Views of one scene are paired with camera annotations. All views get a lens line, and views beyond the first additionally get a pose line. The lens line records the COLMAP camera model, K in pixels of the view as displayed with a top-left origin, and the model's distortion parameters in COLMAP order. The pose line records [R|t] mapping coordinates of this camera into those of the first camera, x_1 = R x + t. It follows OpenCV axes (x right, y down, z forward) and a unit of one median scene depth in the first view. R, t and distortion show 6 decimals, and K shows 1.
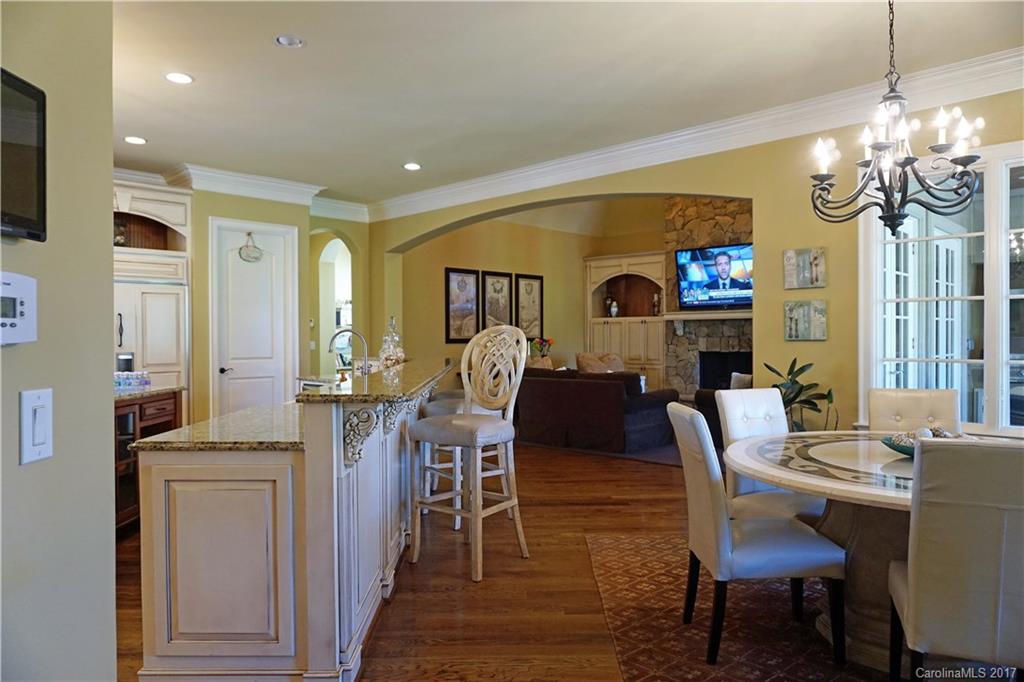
lens RADIAL K [[687.1, 0, 513.4], [0, 687.1, 341.9], [0, 0, 1]] dist [-0.042987, 0.032215]
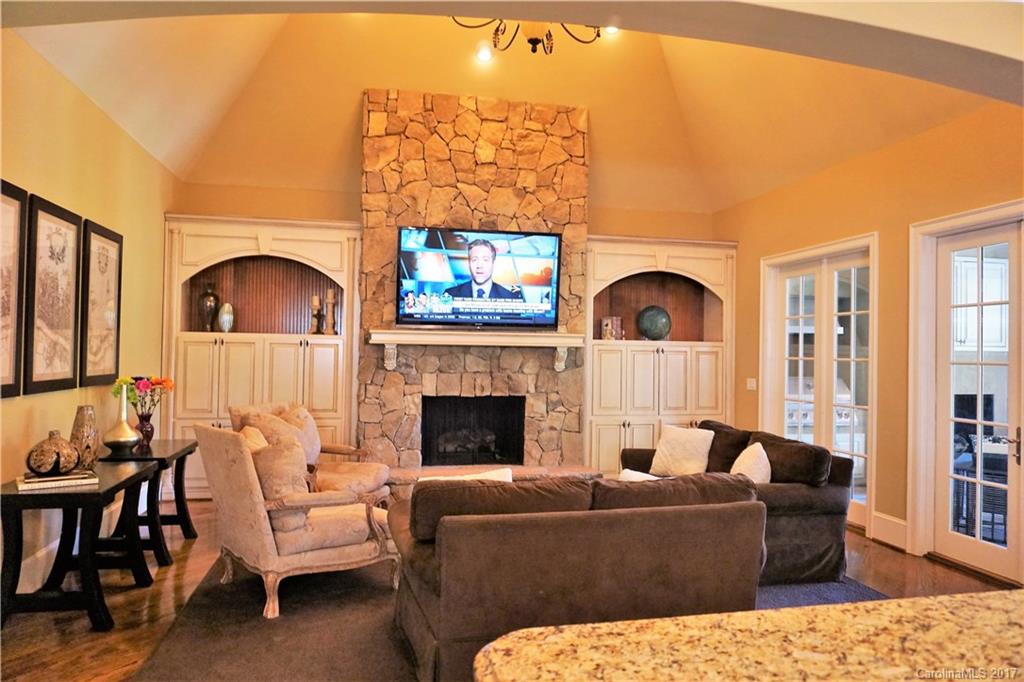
lens RADIAL K [[687.1, 0, 513.2], [0, 687.1, 342.4], [0, 0, 1]] dist [-0.042987, 0.032215]
pose [[0.566129, 0.027265, 0.823865, -0.296641], [-0.010505, 0.999610, -0.025863, -0.029653], [-0.824249, 0.005987, 0.566195, 0.909405]]
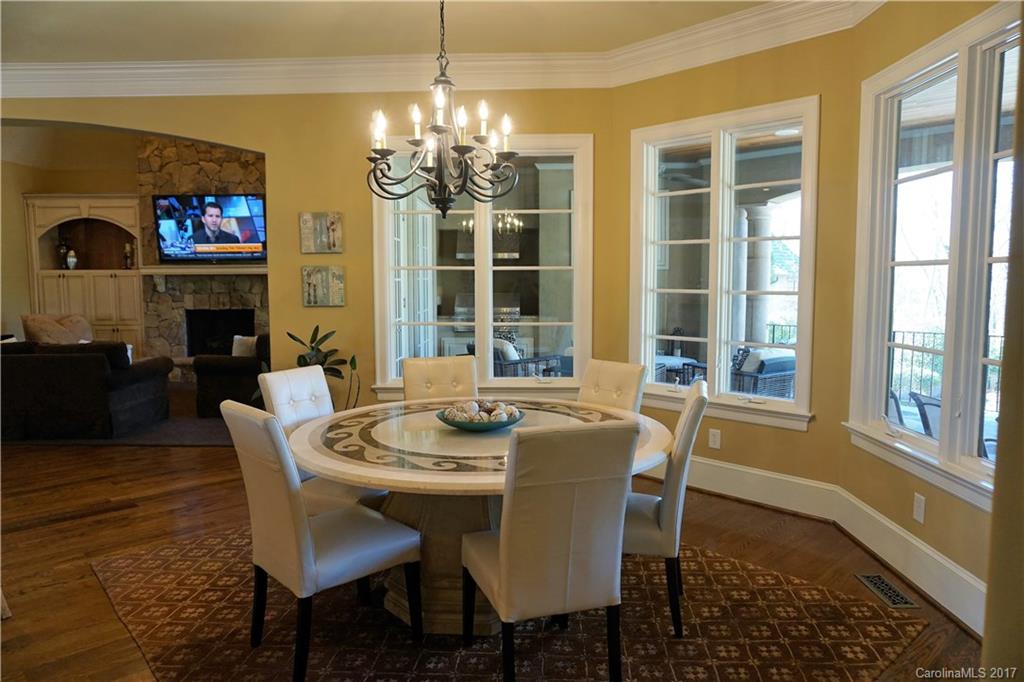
lens RADIAL K [[687.1, 0, 518.1], [0, 687.1, 344.2], [0, 0, 1]] dist [-0.042987, 0.032215]
pose [[0.737887, -0.056236, 0.672577, -0.022361], [0.003876, 0.996859, 0.079098, -0.015759], [-0.674913, -0.055759, 0.735788, 0.048766]]
